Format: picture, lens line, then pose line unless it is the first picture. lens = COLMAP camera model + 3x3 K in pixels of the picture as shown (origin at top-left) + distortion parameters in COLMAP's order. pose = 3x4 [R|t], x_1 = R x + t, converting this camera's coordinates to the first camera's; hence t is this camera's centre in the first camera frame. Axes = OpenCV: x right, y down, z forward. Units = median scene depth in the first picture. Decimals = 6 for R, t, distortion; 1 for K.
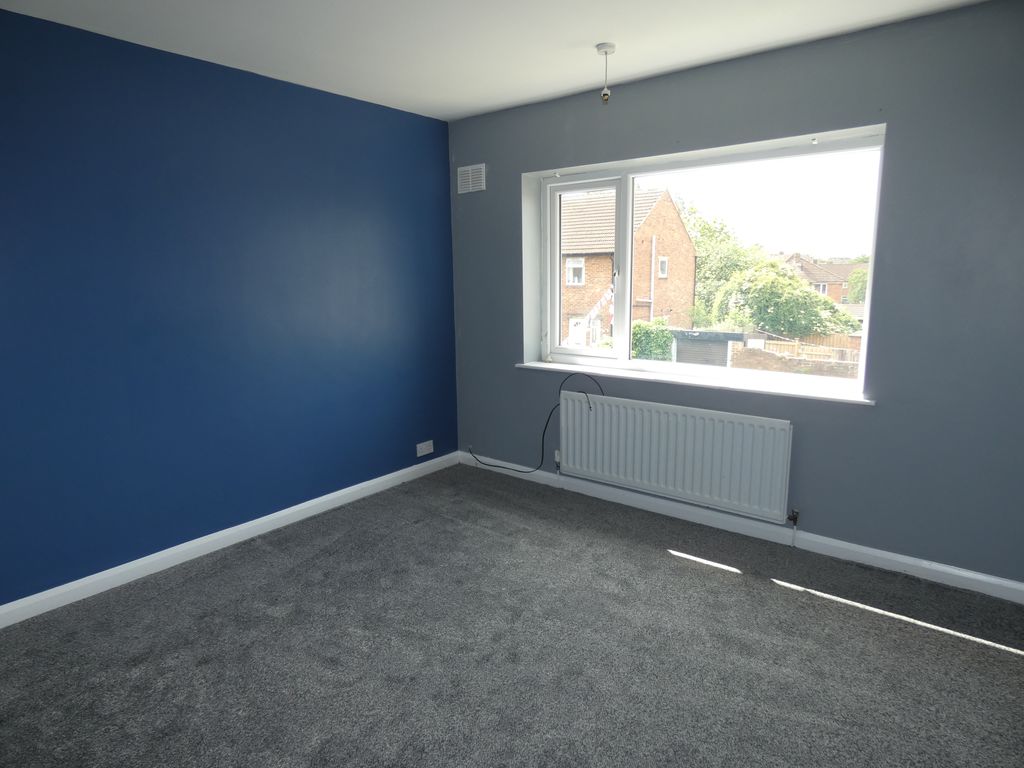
lens RADIAL K [[612.6, 0, 509.6], [0, 612.6, 383.9], [0, 0, 1]] dist [-0.006167, 0.005126]
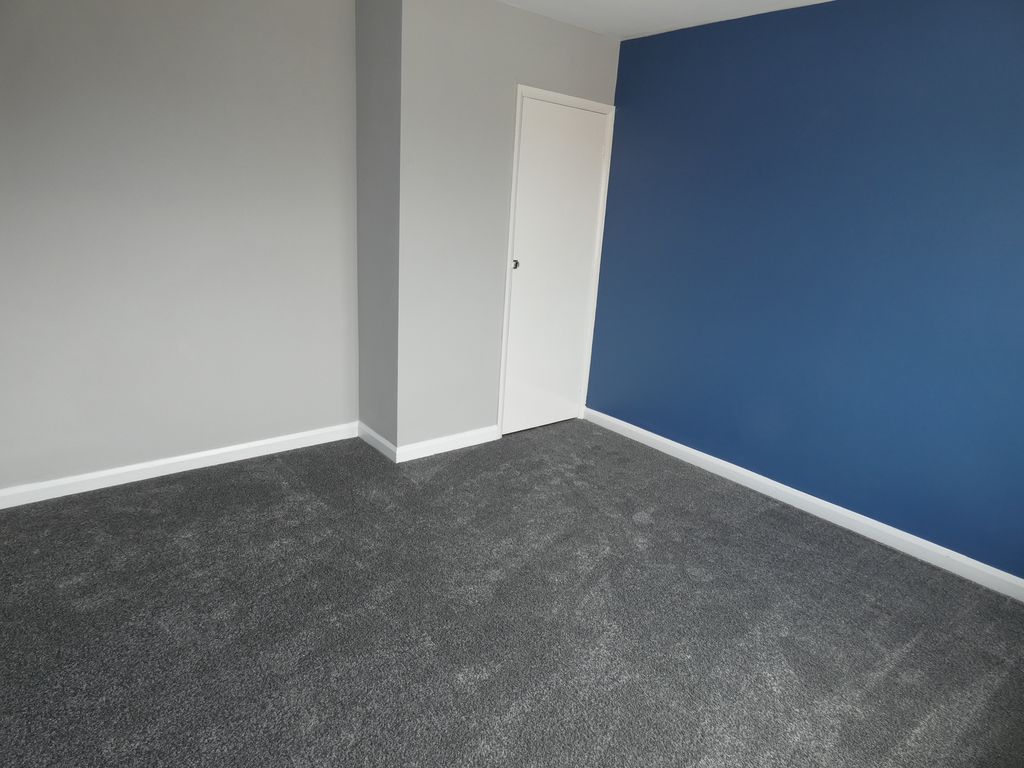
lens RADIAL K [[612.6, 0, 509.3], [0, 612.6, 384.6], [0, 0, 1]] dist [-0.006167, 0.005126]
pose [[-0.193801, 0.282626, -0.939449, 0.545456], [-0.247650, 0.912497, 0.325606, -0.133855], [0.949269, 0.295757, -0.106851, 0.659626]]
